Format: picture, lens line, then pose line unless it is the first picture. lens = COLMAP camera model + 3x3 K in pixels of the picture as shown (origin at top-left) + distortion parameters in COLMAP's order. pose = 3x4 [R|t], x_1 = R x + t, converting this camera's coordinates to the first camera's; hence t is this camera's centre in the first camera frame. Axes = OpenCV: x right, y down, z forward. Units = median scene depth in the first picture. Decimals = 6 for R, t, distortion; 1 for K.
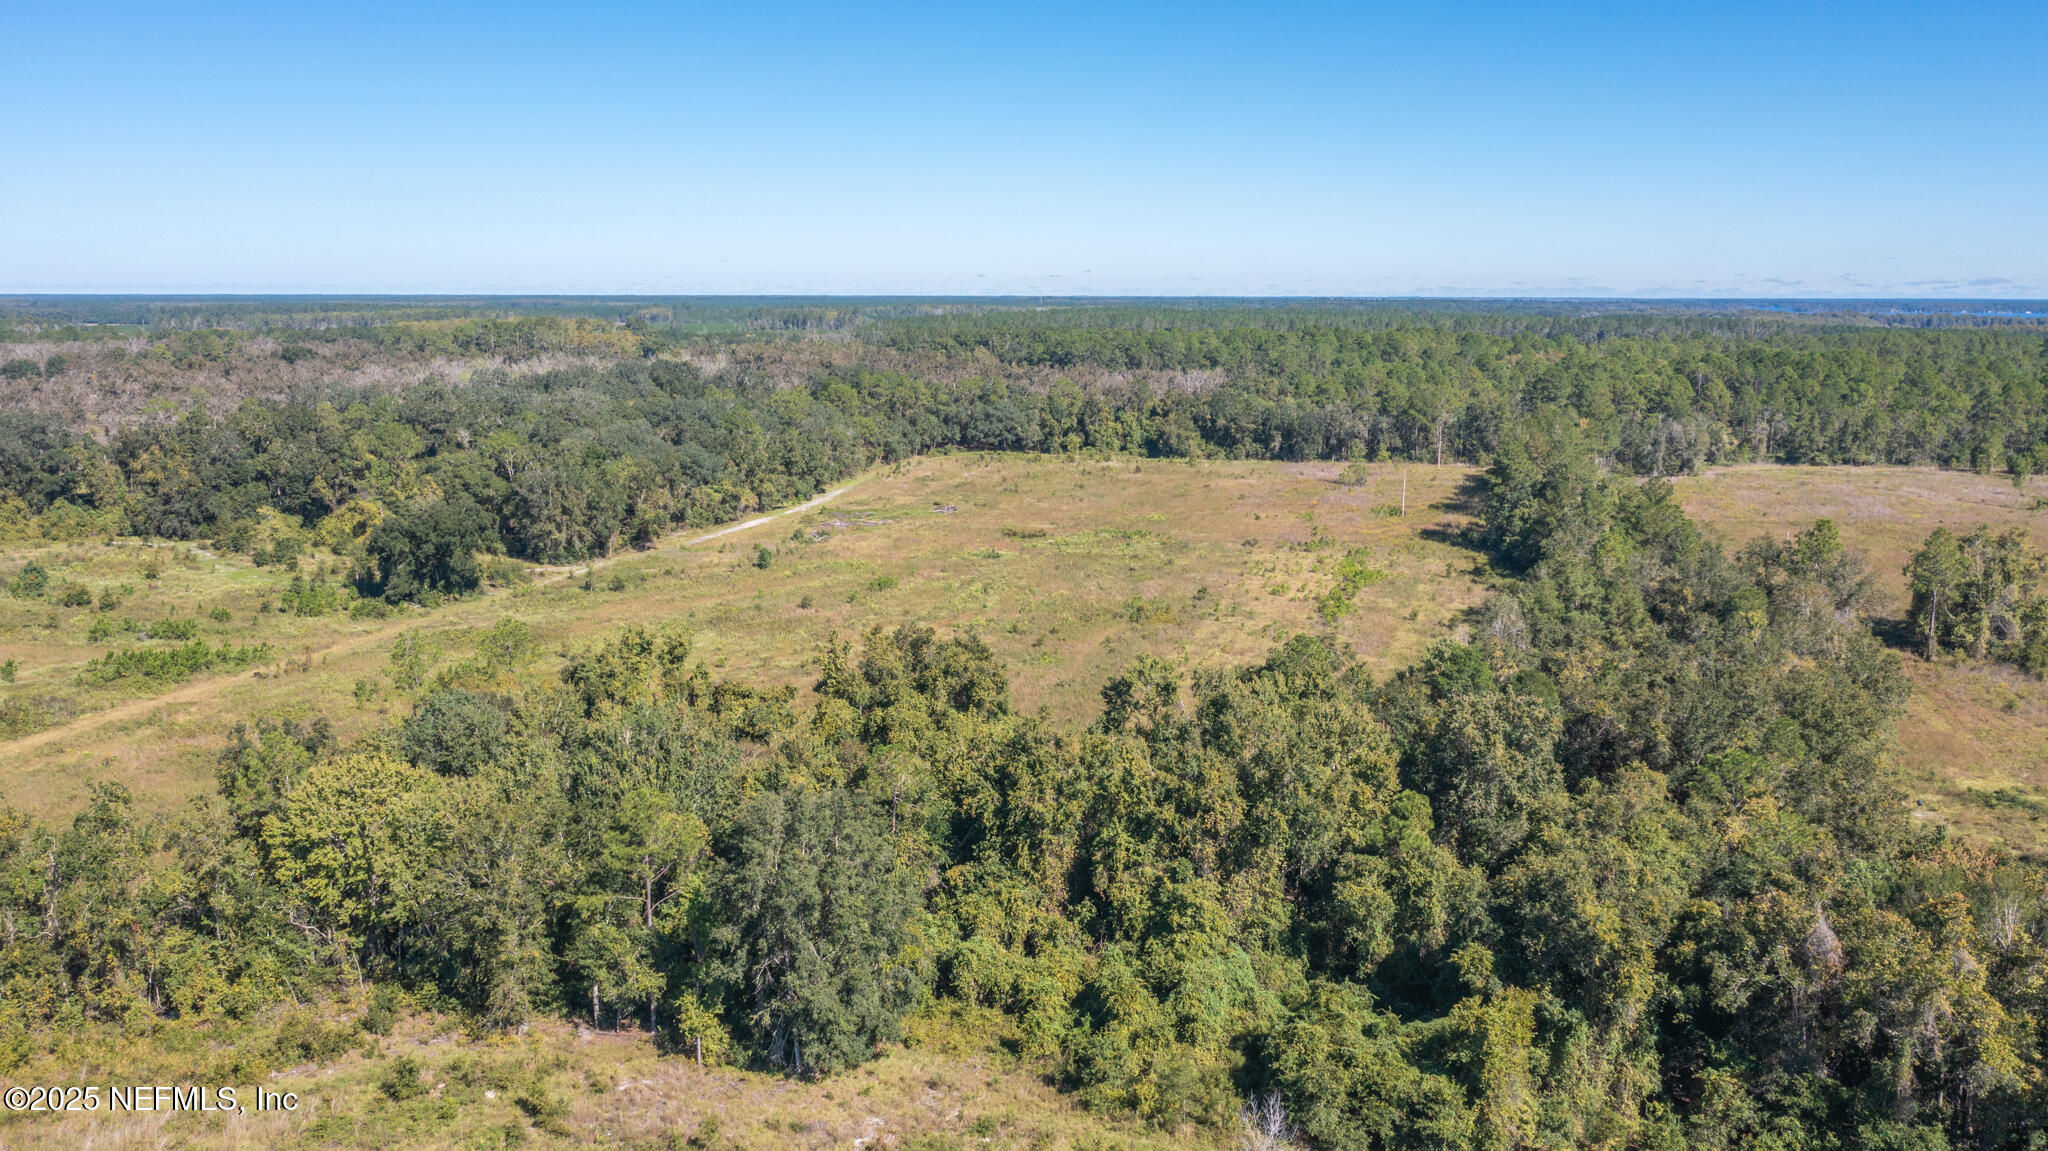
lens RADIAL K [[1608.8, 0, 1023.2], [0, 1608.8, 573.3], [0, 0, 1]] dist [-0.017619, 0.010819]
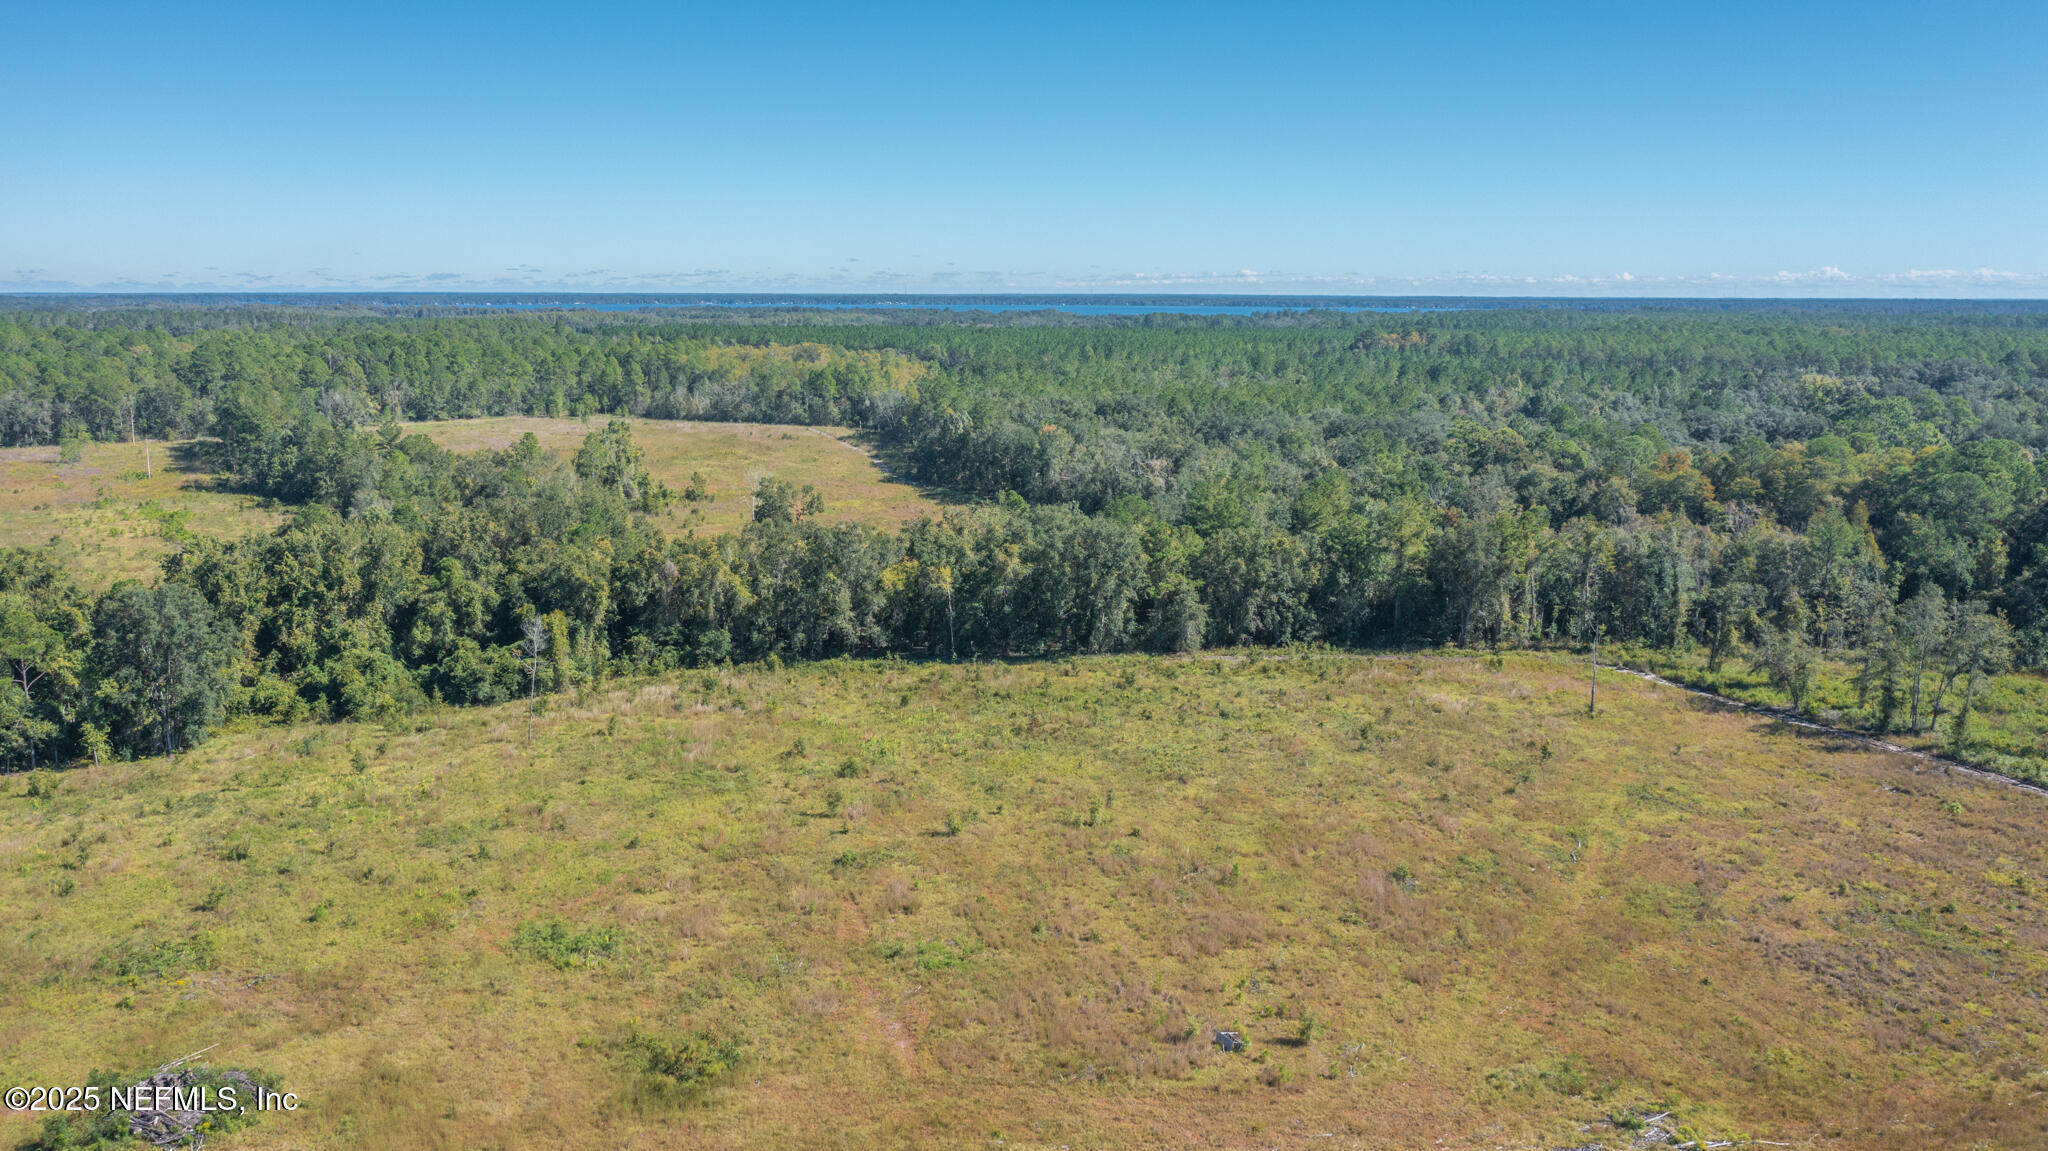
lens RADIAL K [[1608.8, 0, 1023.2], [0, 1608.8, 573.3], [0, 0, 1]] dist [-0.017619, 0.010819]
pose [[0.638973, -0.133442, 0.757566, -0.551951], [0.130781, 0.989346, 0.063962, 0.090348], [-0.758030, 0.058205, 0.649617, -0.529787]]
